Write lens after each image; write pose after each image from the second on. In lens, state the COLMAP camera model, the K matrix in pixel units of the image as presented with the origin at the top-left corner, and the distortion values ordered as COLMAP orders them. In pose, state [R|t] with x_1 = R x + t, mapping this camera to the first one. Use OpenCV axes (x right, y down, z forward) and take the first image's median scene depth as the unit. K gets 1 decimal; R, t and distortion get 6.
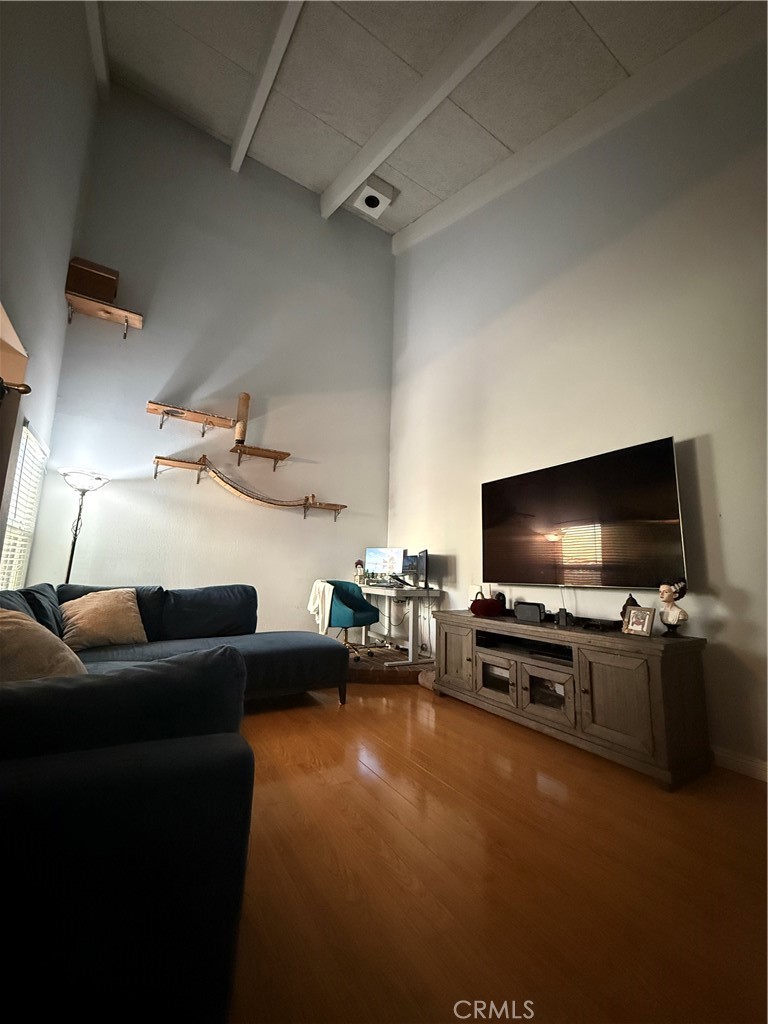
lens RADIAL K [[408.9, 0, 383.6], [0, 408.9, 511.4], [0, 0, 1]] dist [-0.000265, 0.000444]
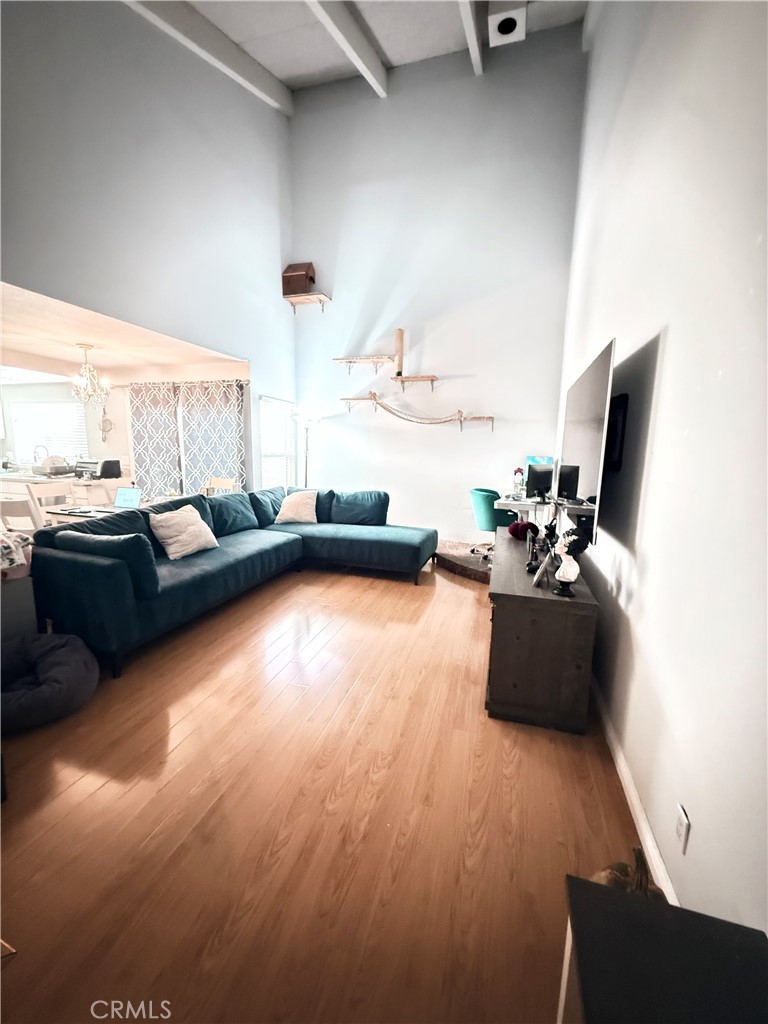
lens RADIAL K [[408.9, 0, 388.0], [0, 408.9, 510.4], [0, 0, 1]] dist [-0.000265, 0.000444]
pose [[0.662709, 0.098704, -0.742344, 0.572827], [0.113170, 0.966692, 0.229564, -0.057713], [0.740276, -0.236145, 0.629465, 0.112554]]
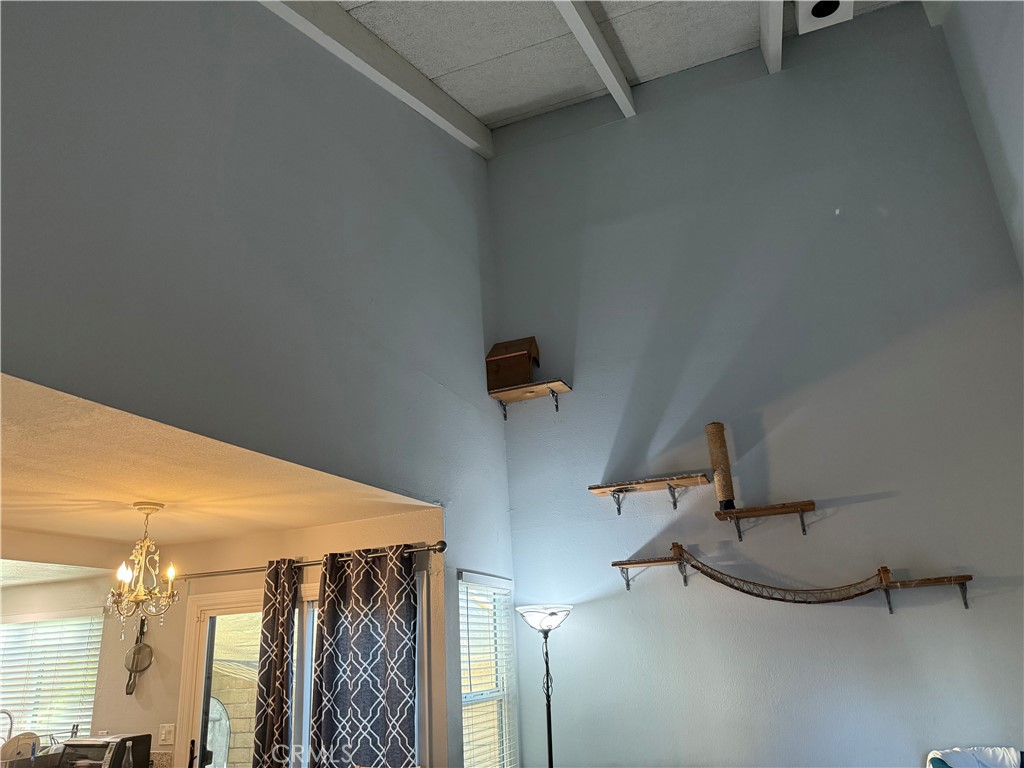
lens RADIAL K [[720.4, 0, 509.4], [0, 720.4, 388.4], [0, 0, 1]] dist [0.048546, -0.063207]
pose [[0.586701, -0.330819, -0.739149, 0.312369], [0.193173, 0.943575, -0.268981, -0.103492], [0.786426, 0.015028, 0.617502, 0.076278]]
